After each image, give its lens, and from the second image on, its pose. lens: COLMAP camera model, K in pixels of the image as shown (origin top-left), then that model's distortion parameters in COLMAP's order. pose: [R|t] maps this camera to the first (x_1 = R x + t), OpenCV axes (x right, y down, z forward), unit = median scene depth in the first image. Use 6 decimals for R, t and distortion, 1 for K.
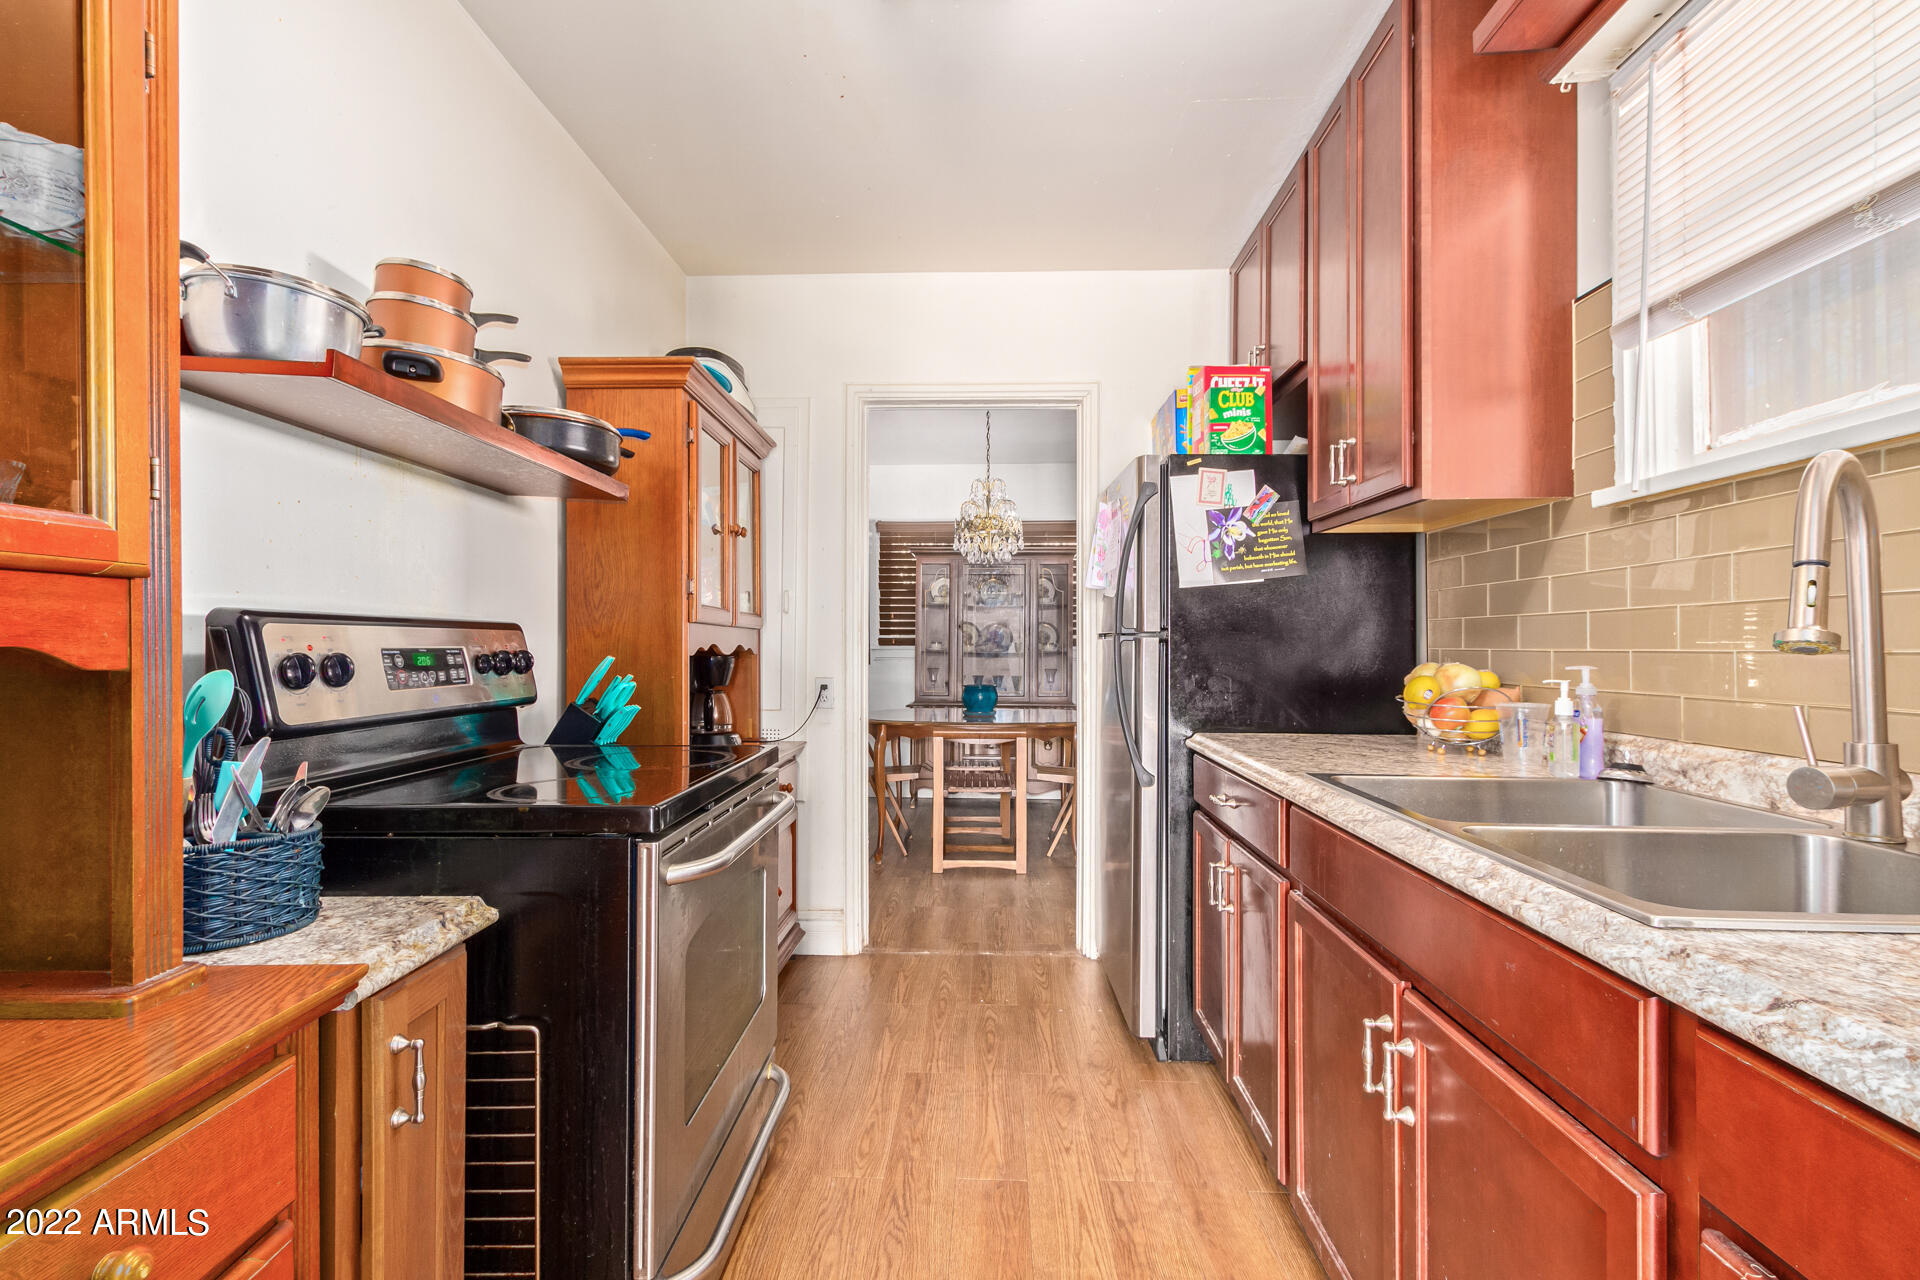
lens RADIAL K [[923.0, 0, 961.3], [0, 923.0, 642.8], [0, 0, 1]] dist [0.011789, -0.002247]
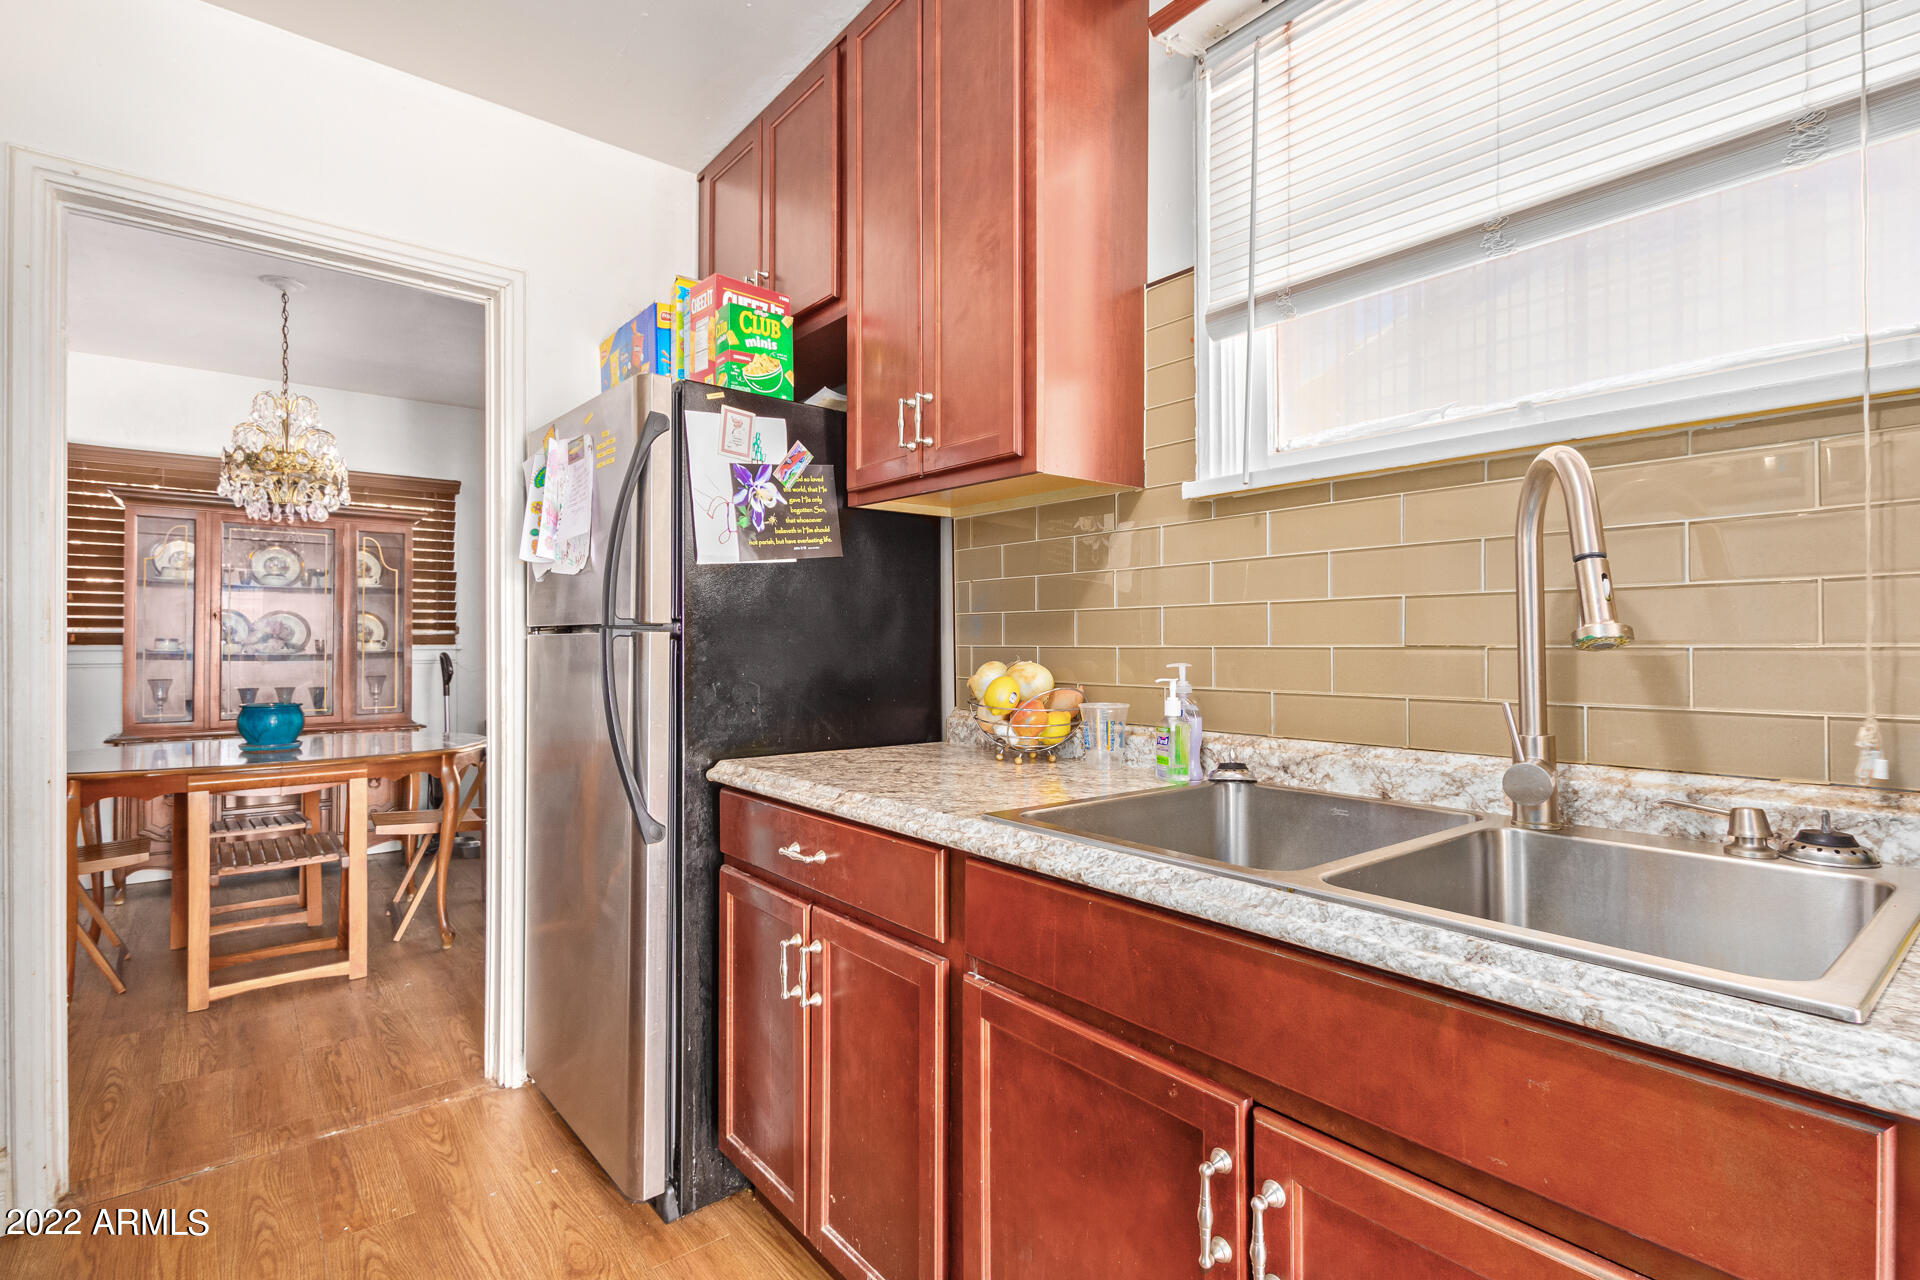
lens RADIAL K [[923.0, 0, 966.8], [0, 923.0, 640.2], [0, 0, 1]] dist [0.011789, -0.002247]
pose [[0.746443, -0.001682, 0.665448, -0.091536], [0.001325, 0.999999, 0.001041, 0.000050], [-0.665448, 0.000104, 0.746444, 0.309700]]
